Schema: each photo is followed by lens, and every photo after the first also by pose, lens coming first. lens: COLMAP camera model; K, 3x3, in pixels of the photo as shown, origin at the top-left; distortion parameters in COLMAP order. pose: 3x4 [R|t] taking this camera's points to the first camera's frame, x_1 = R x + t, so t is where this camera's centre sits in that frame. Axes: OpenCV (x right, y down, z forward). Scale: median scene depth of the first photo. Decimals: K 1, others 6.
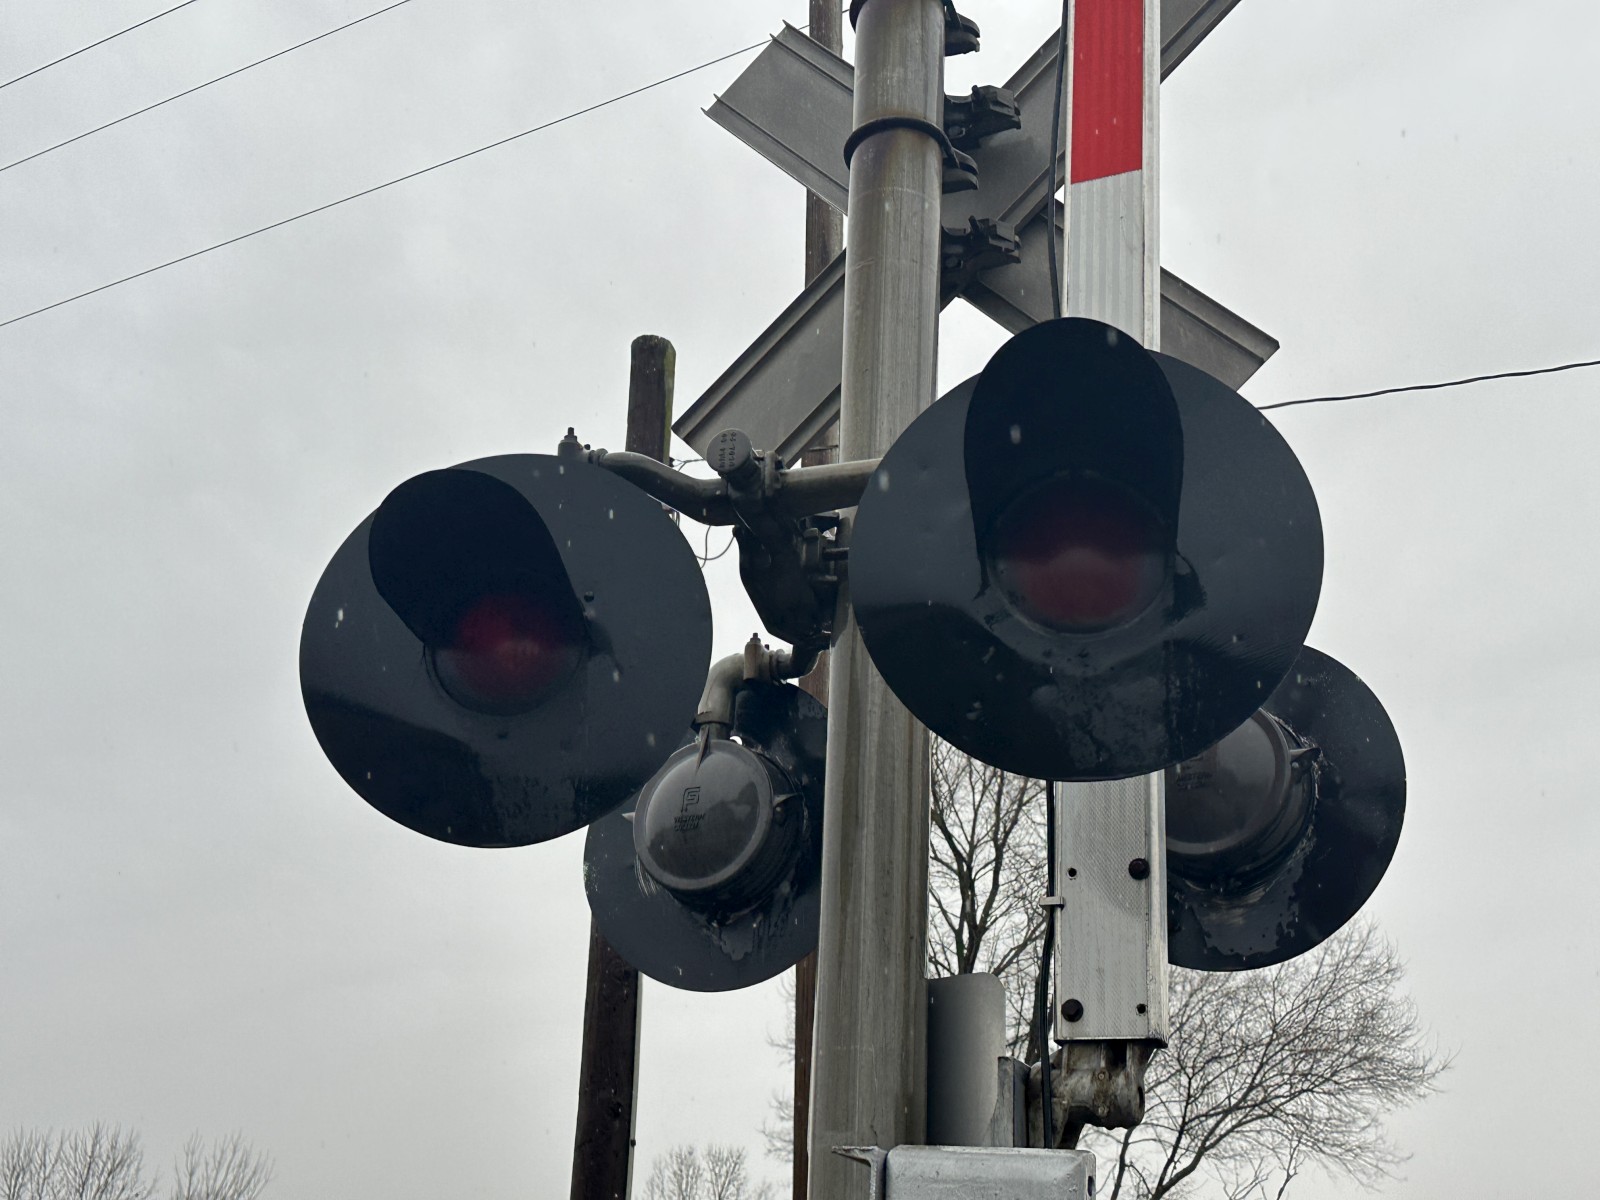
lens RADIAL K [[1932.2, 0, 799.4], [0, 1932.2, 598.5], [0, 0, 1]] dist [0.118313, 0.000000]
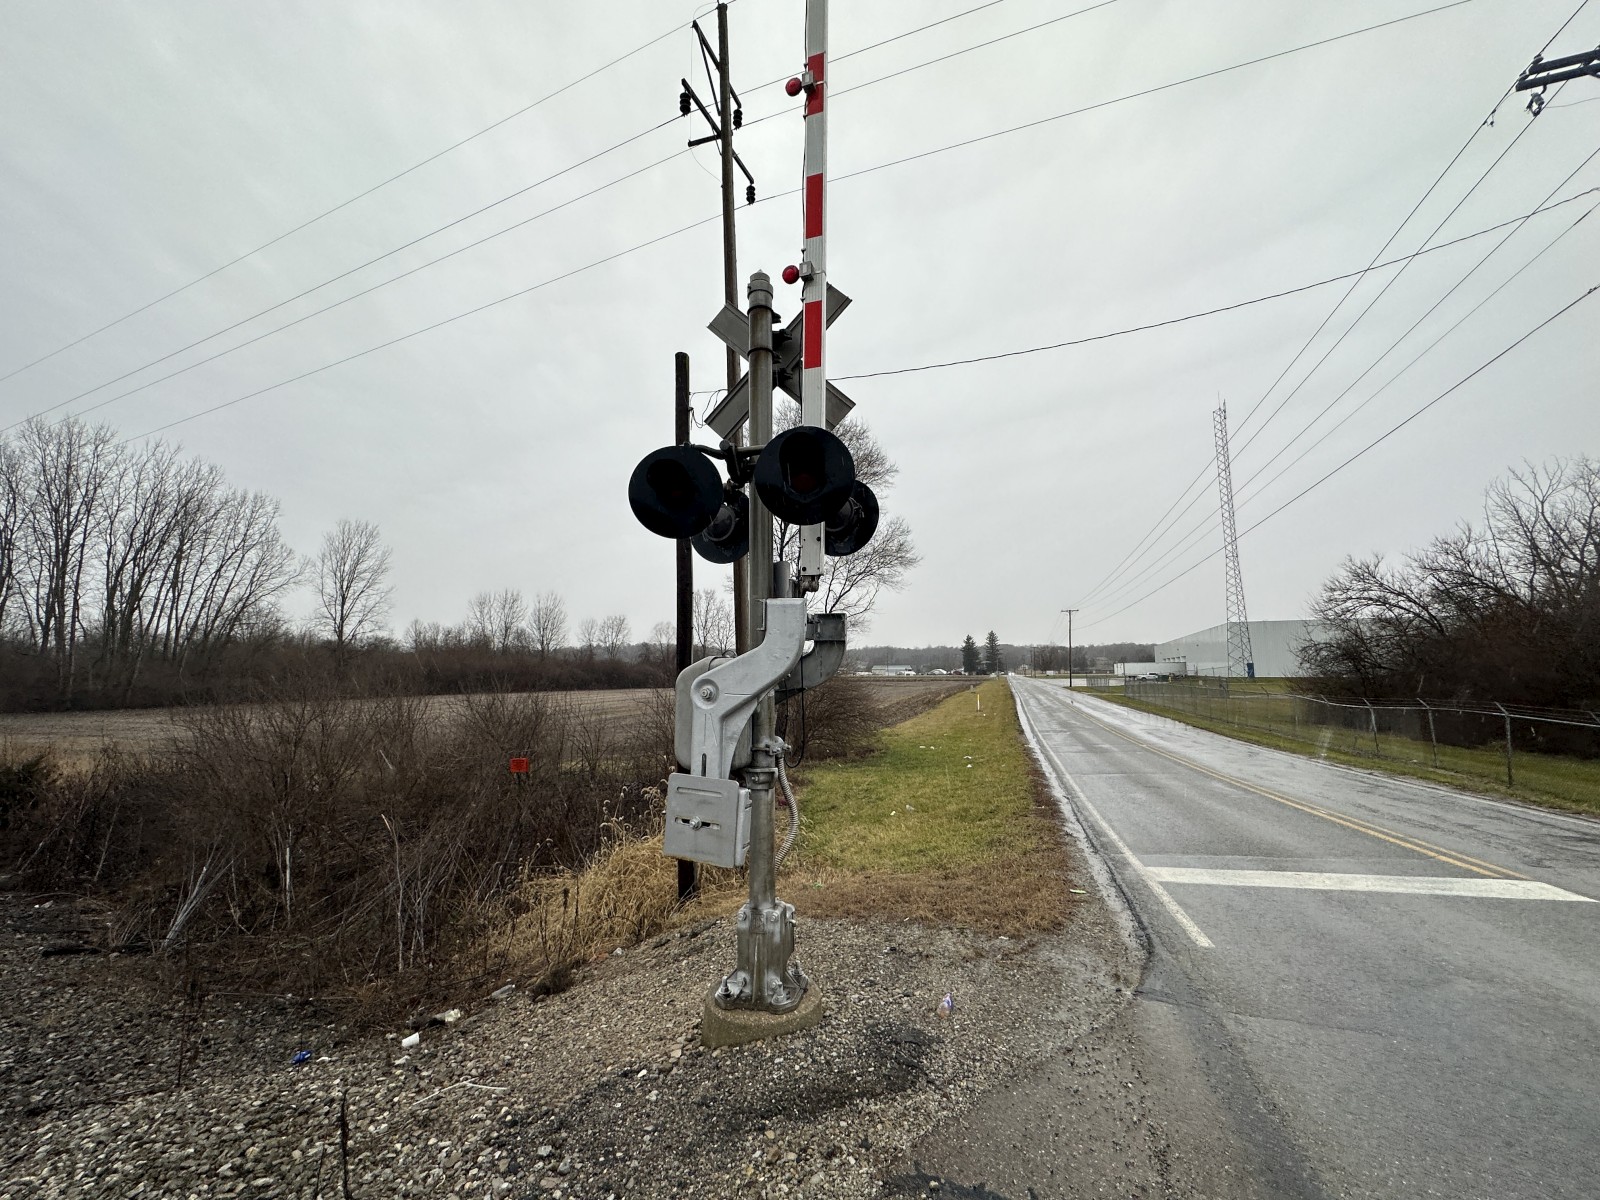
lens RADIAL K [[643.6, 0, 801.6], [0, 643.6, 597.8], [0, 0, 1]] dist [0.007123, -0.000170]
pose [[0.993412, -0.042947, 0.106248, -0.030962], [0.010523, 0.957391, 0.288604, -0.150497], [-0.114115, -0.285585, 0.951535, -0.442550]]
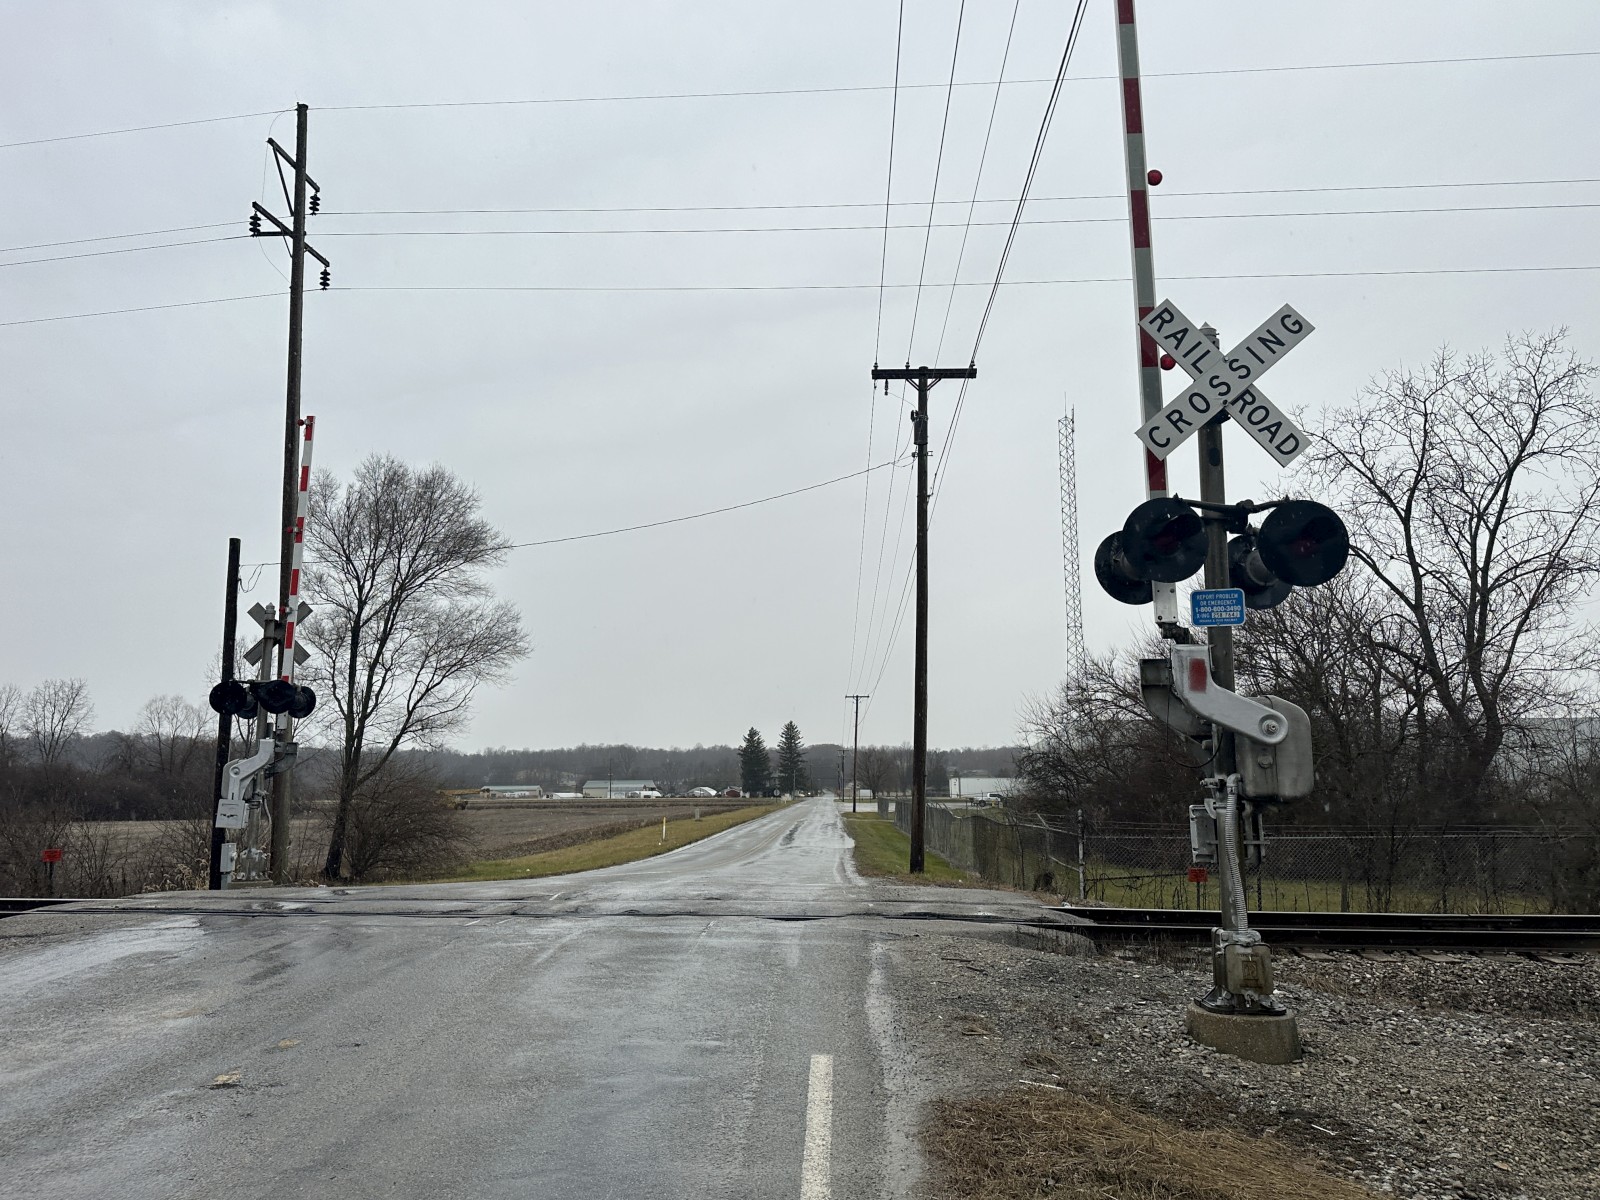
lens RADIAL K [[1161.3, 0, 797.3], [0, 1161.3, 591.2], [0, 0, 1]] dist [0.064573, -0.091232]
pose [[0.925534, 0.013041, 0.378440, 0.183792], [-0.103962, 0.969754, 0.220839, -1.491323], [-0.364114, -0.243737, 0.898895, -3.854310]]
